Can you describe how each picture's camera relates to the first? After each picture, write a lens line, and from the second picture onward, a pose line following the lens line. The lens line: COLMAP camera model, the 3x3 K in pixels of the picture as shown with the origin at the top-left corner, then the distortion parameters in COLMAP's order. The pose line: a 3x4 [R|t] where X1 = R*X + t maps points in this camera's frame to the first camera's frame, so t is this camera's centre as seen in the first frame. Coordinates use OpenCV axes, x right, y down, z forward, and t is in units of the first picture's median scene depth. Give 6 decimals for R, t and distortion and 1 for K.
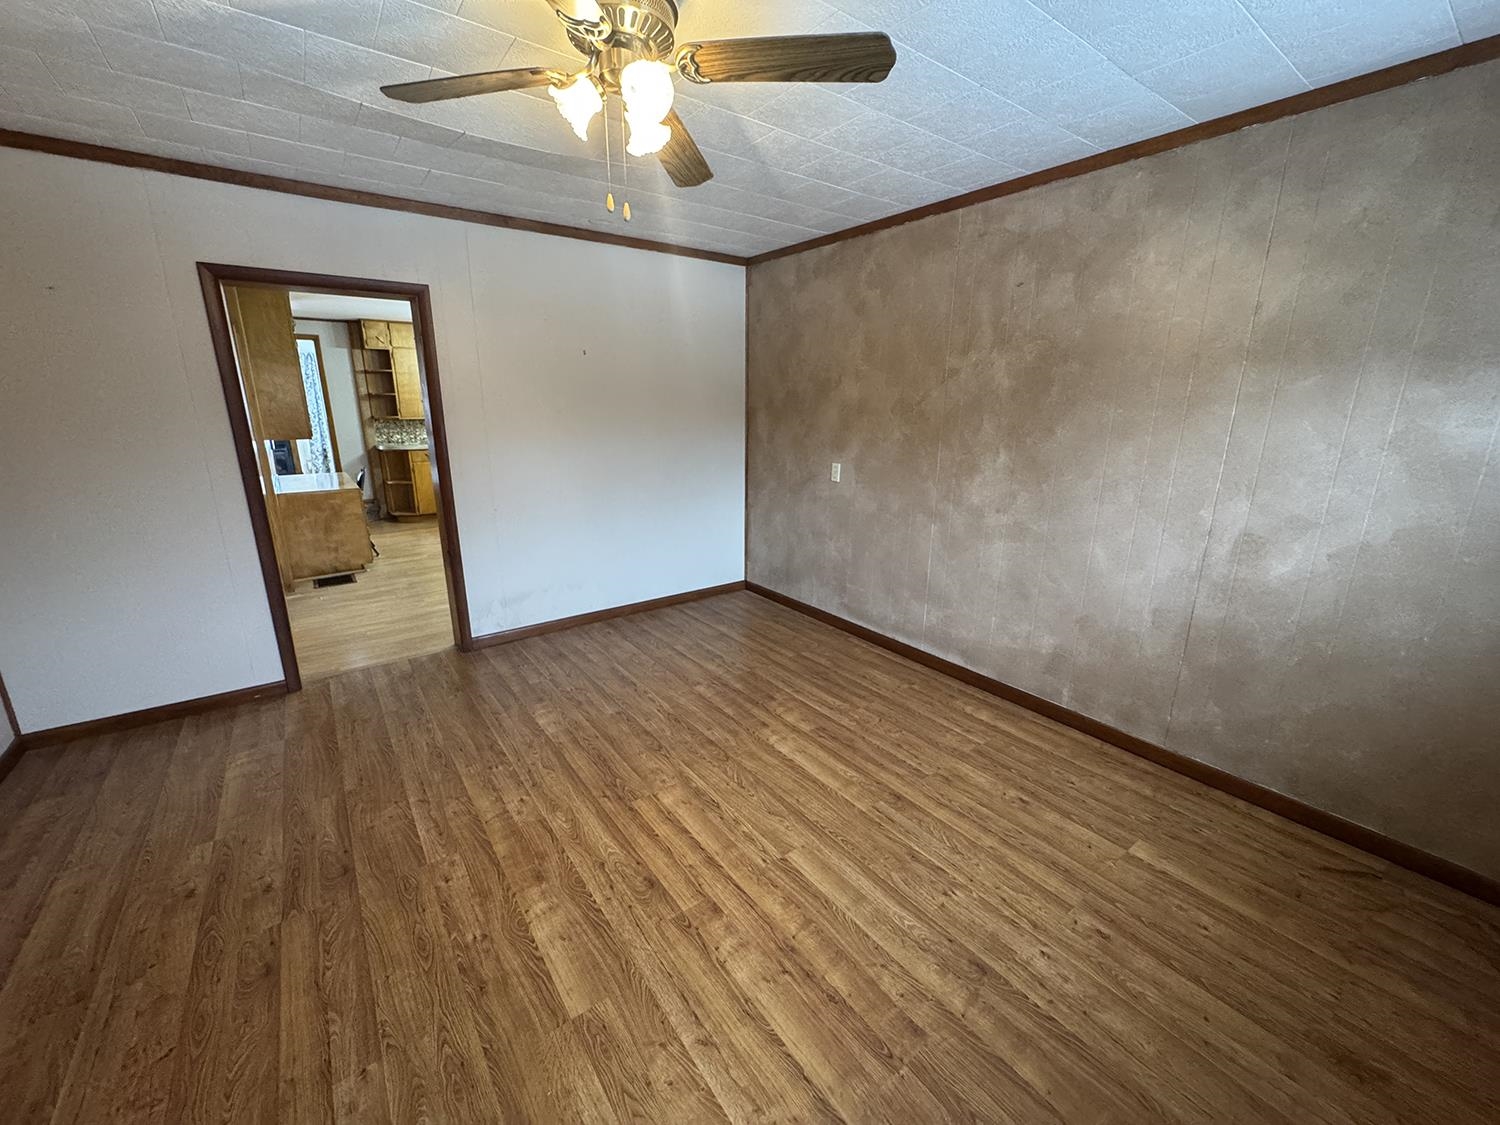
lens RADIAL K [[597.7, 0, 747.8], [0, 597.7, 560.2], [0, 0, 1]] dist [-0.003089, 0.000273]
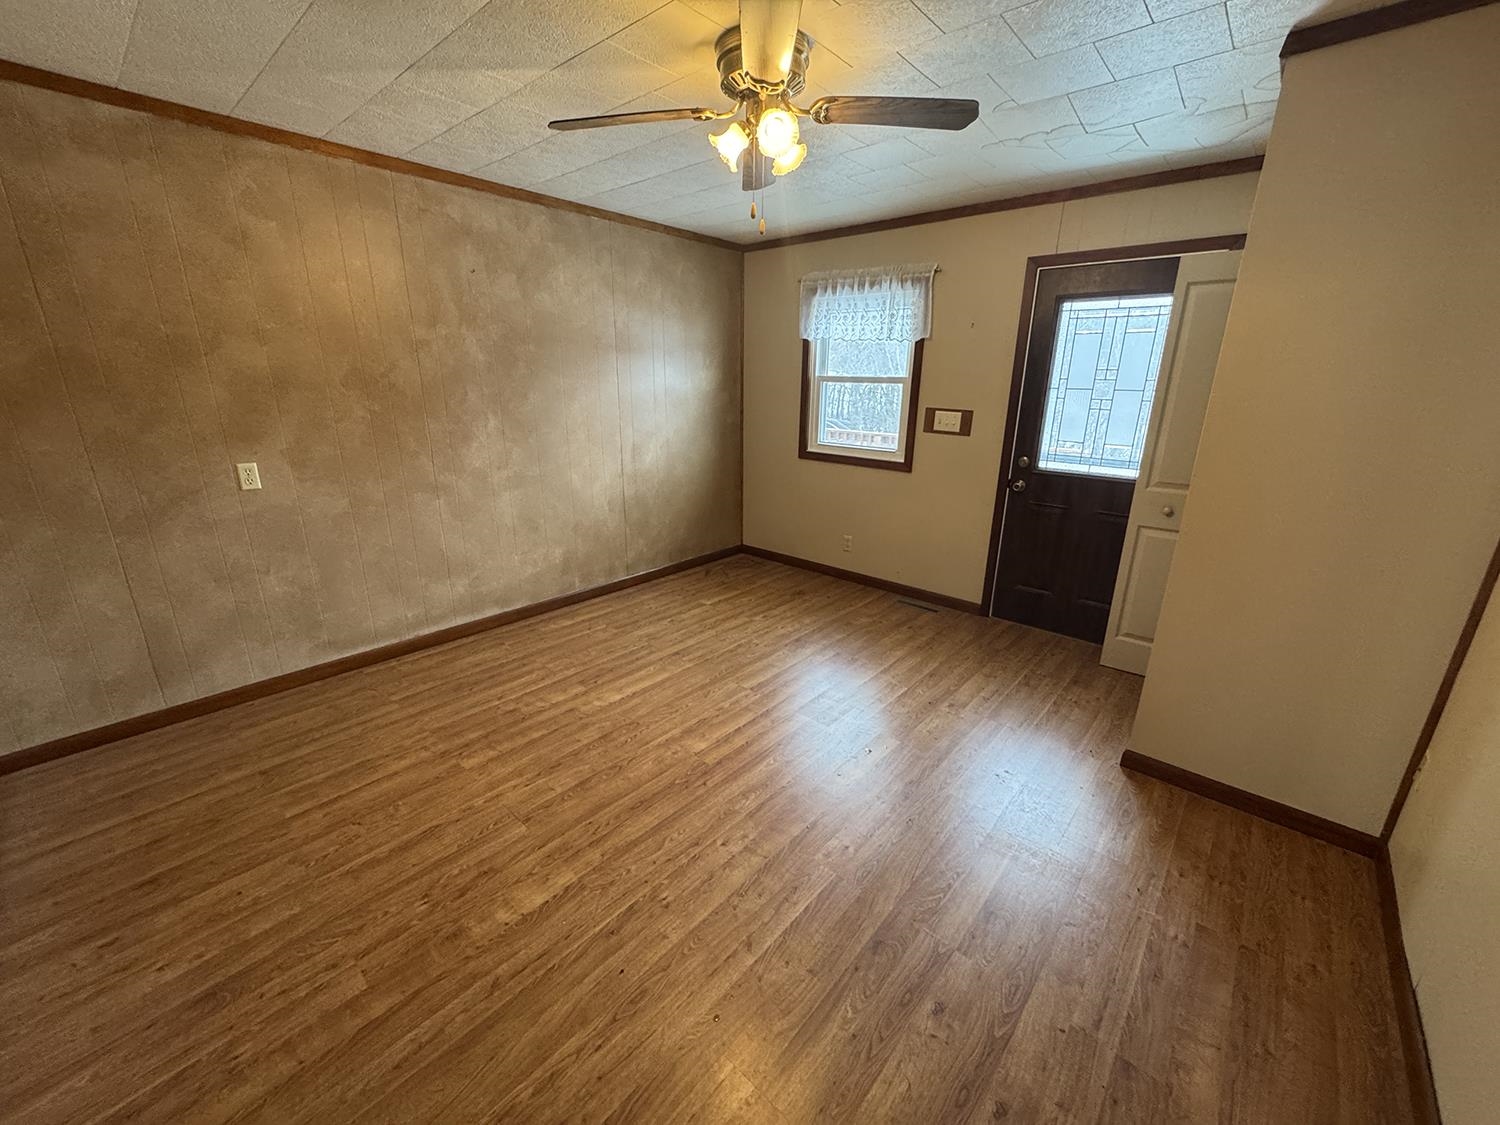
lens RADIAL K [[597.7, 0, 747.8], [0, 597.7, 560.2], [0, 0, 1]] dist [-0.003089, 0.000273]
pose [[-0.203962, -0.298736, 0.932285, -0.994295], [0.238104, 0.908571, 0.343229, -0.246539], [-0.949582, 0.291987, -0.114184, 0.873918]]
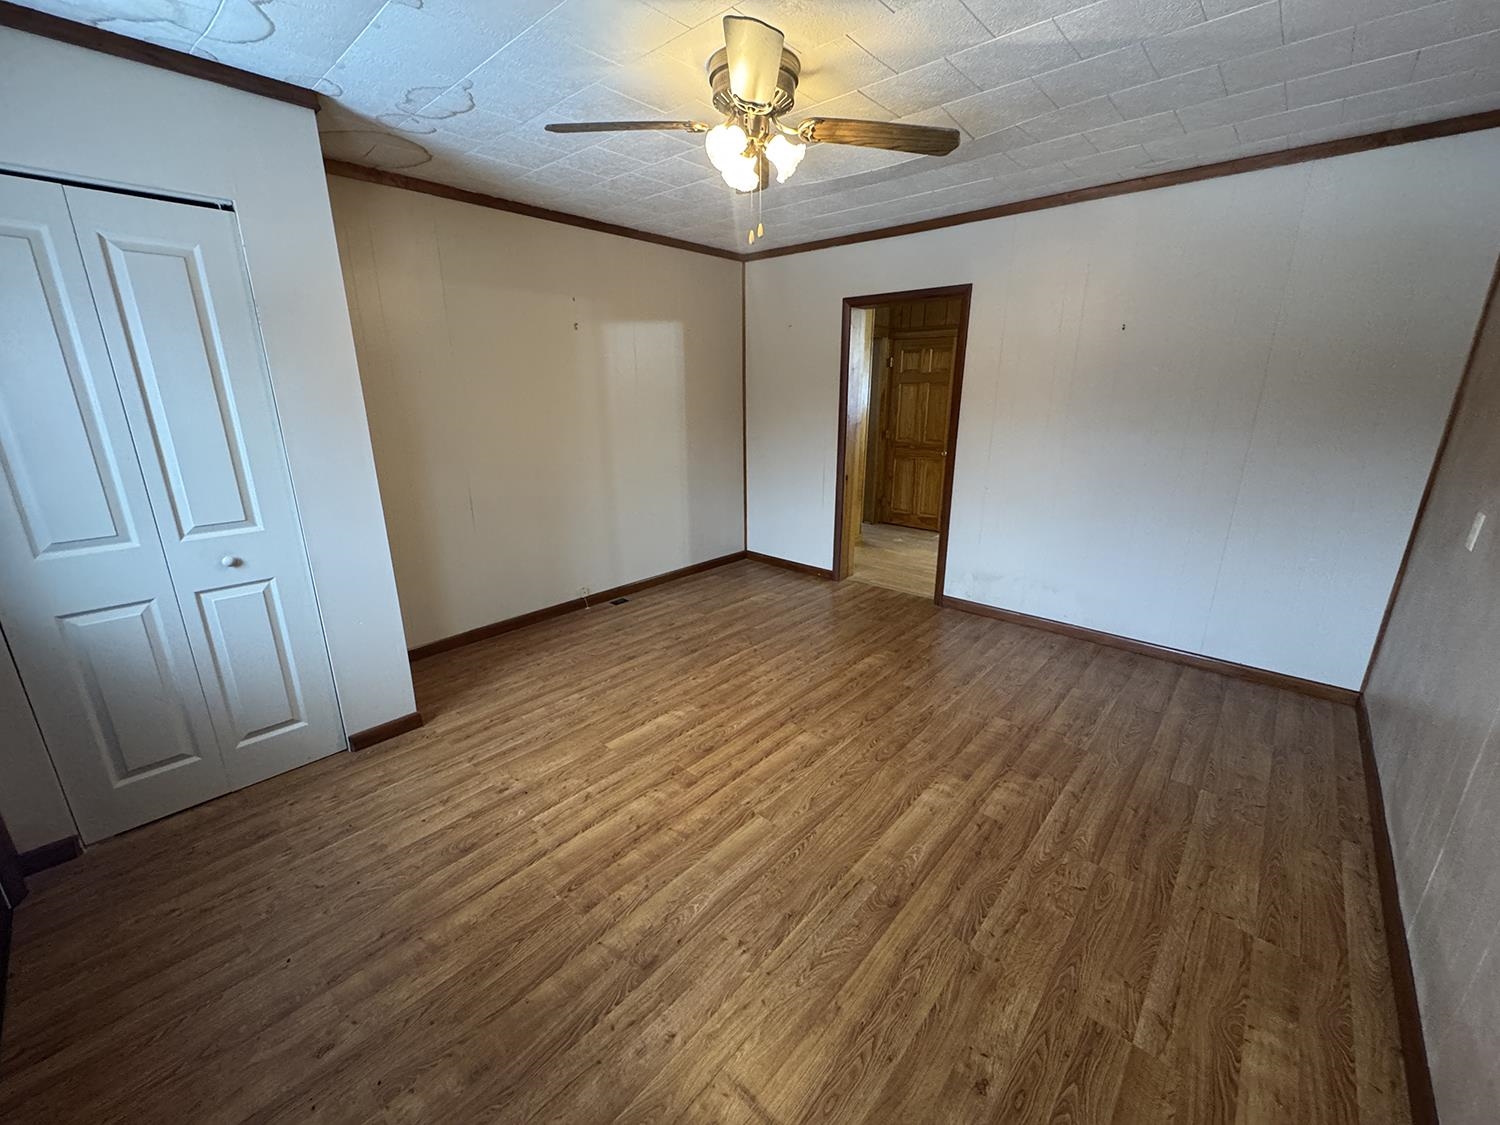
lens RADIAL K [[597.7, 0, 747.8], [0, 597.7, 560.2], [0, 0, 1]] dist [-0.003089, 0.000273]
pose [[0.198134, 0.271215, -0.941905, 0.762249], [-0.248740, 0.943411, 0.219325, -0.131912], [0.948088, 0.190834, 0.254384, 0.506807]]
